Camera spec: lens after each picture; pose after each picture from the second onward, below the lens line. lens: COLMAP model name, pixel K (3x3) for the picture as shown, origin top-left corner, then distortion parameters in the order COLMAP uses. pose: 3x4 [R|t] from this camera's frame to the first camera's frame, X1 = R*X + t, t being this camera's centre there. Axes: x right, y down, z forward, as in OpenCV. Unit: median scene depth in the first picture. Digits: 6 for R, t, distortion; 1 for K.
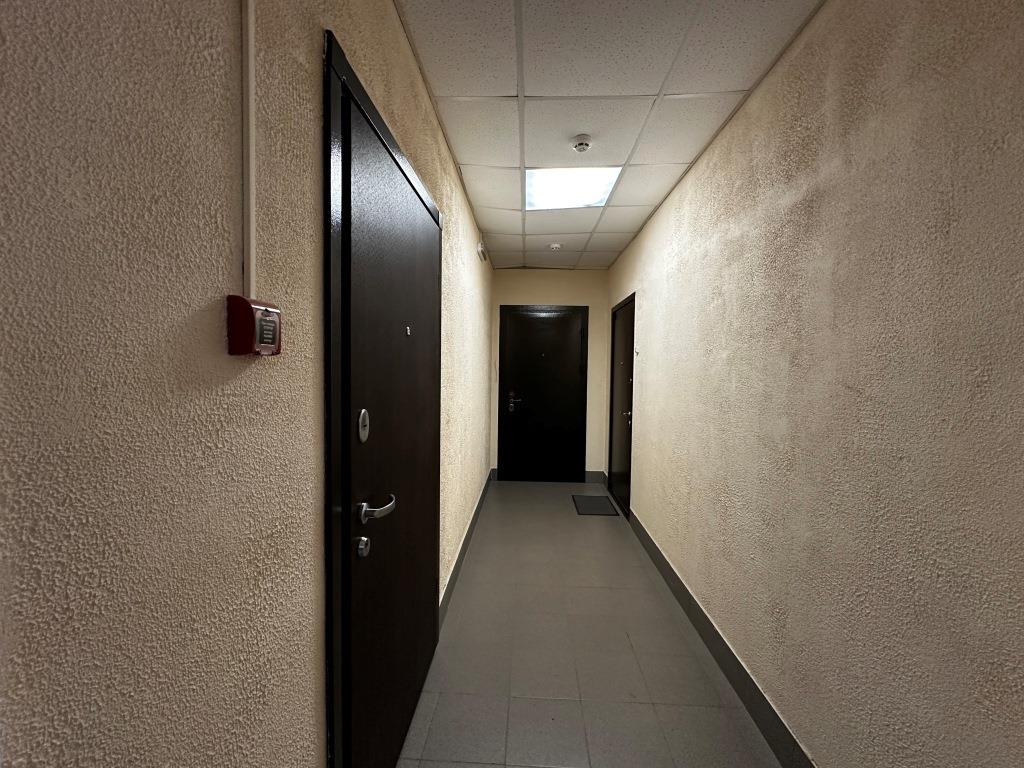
lens RADIAL K [[407.6, 0, 510.8], [0, 407.6, 382.9], [0, 0, 1]] dist [-0.001695, 0.000151]
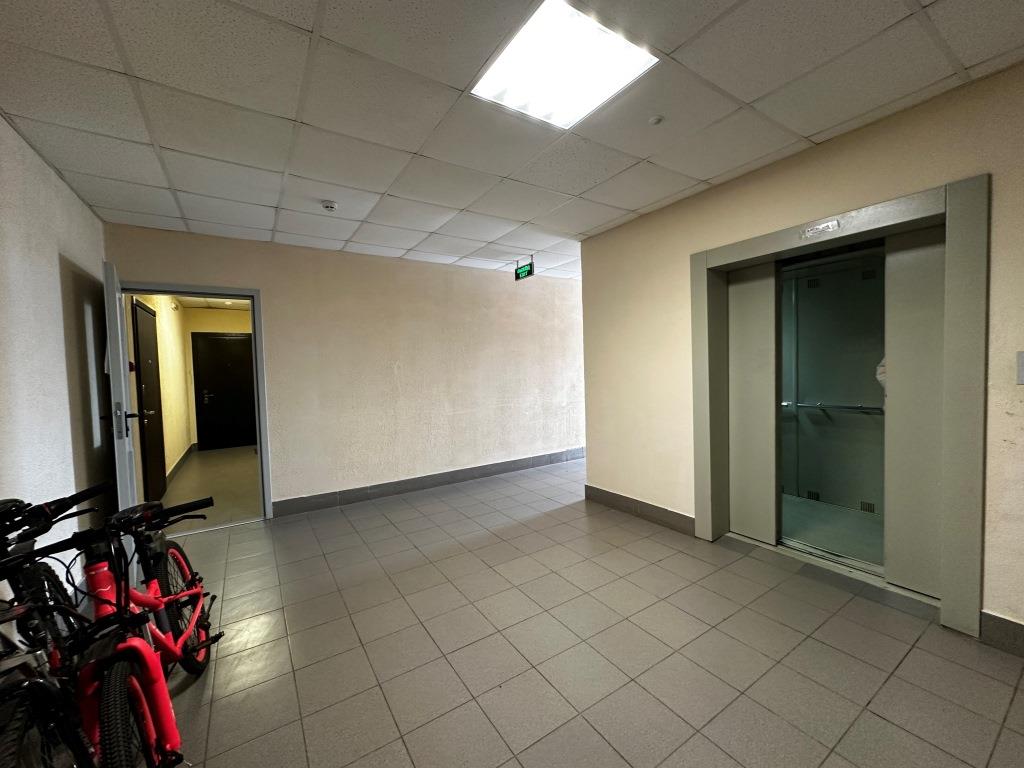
lens RADIAL K [[407.6, 0, 510.8], [0, 407.6, 382.9], [0, 0, 1]] dist [-0.001695, 0.000151]
pose [[0.810507, -0.058711, 0.582779, 0.041705], [0.058876, 0.998091, 0.018669, 0.033840], [-0.582762, 0.019180, 0.812417, -0.893809]]
